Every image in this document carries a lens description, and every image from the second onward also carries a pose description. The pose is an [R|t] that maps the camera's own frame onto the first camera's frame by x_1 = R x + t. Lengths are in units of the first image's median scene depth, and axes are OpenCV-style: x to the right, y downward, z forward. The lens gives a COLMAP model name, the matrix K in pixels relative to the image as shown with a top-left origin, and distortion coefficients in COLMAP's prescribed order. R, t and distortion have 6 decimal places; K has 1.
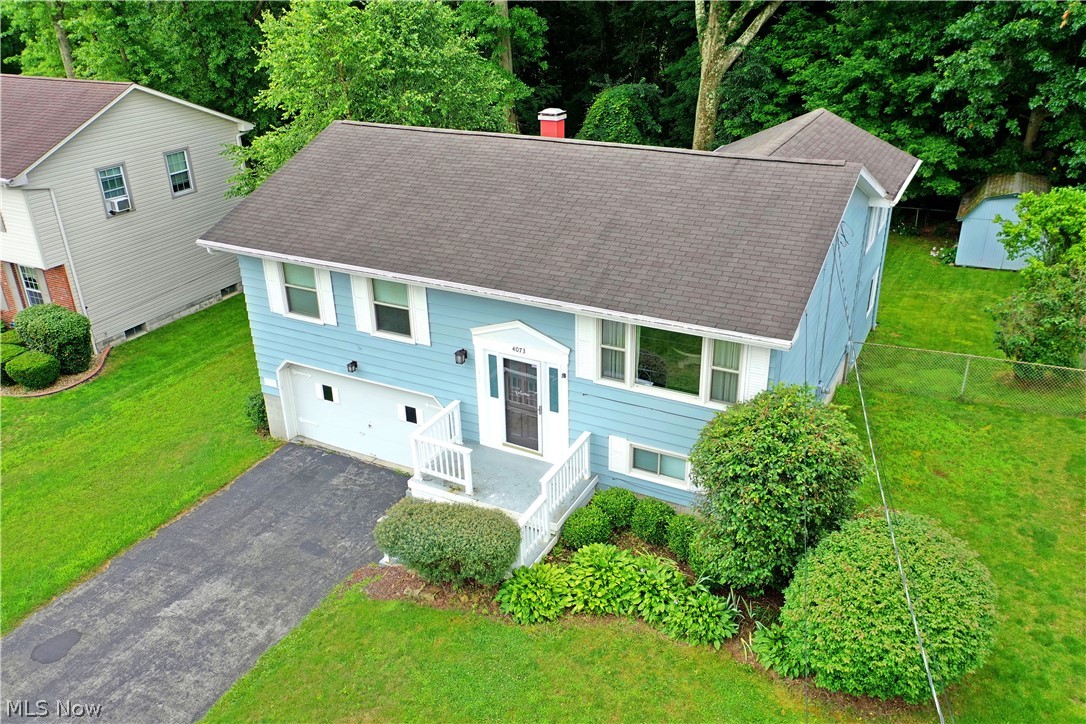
lens RADIAL K [[858.6, 0, 543.0], [0, 858.6, 362.0], [0, 0, 1]] dist [0.006171, 0.007410]
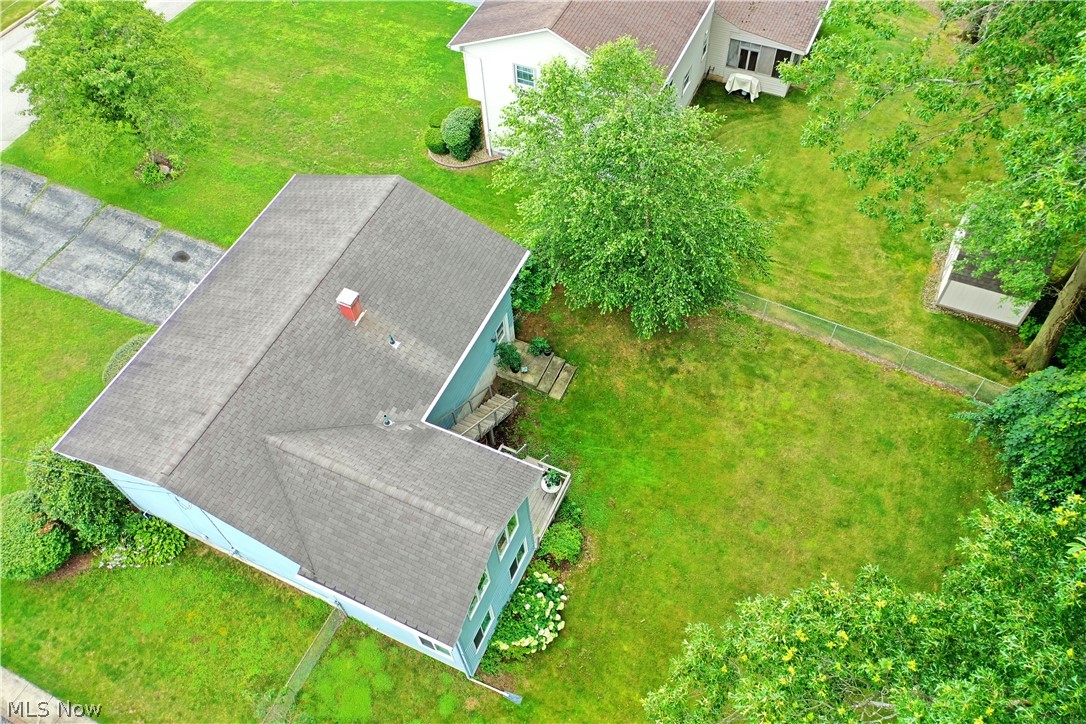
lens RADIAL K [[858.6, 0, 543.0], [0, 858.6, 362.0], [0, 0, 1]] dist [0.006171, 0.007410]
pose [[0.052382, 0.833143, -0.550571, 0.623543], [-0.399693, 0.522734, 0.752991, -1.012367], [0.915151, 0.180616, 0.360384, 0.631414]]
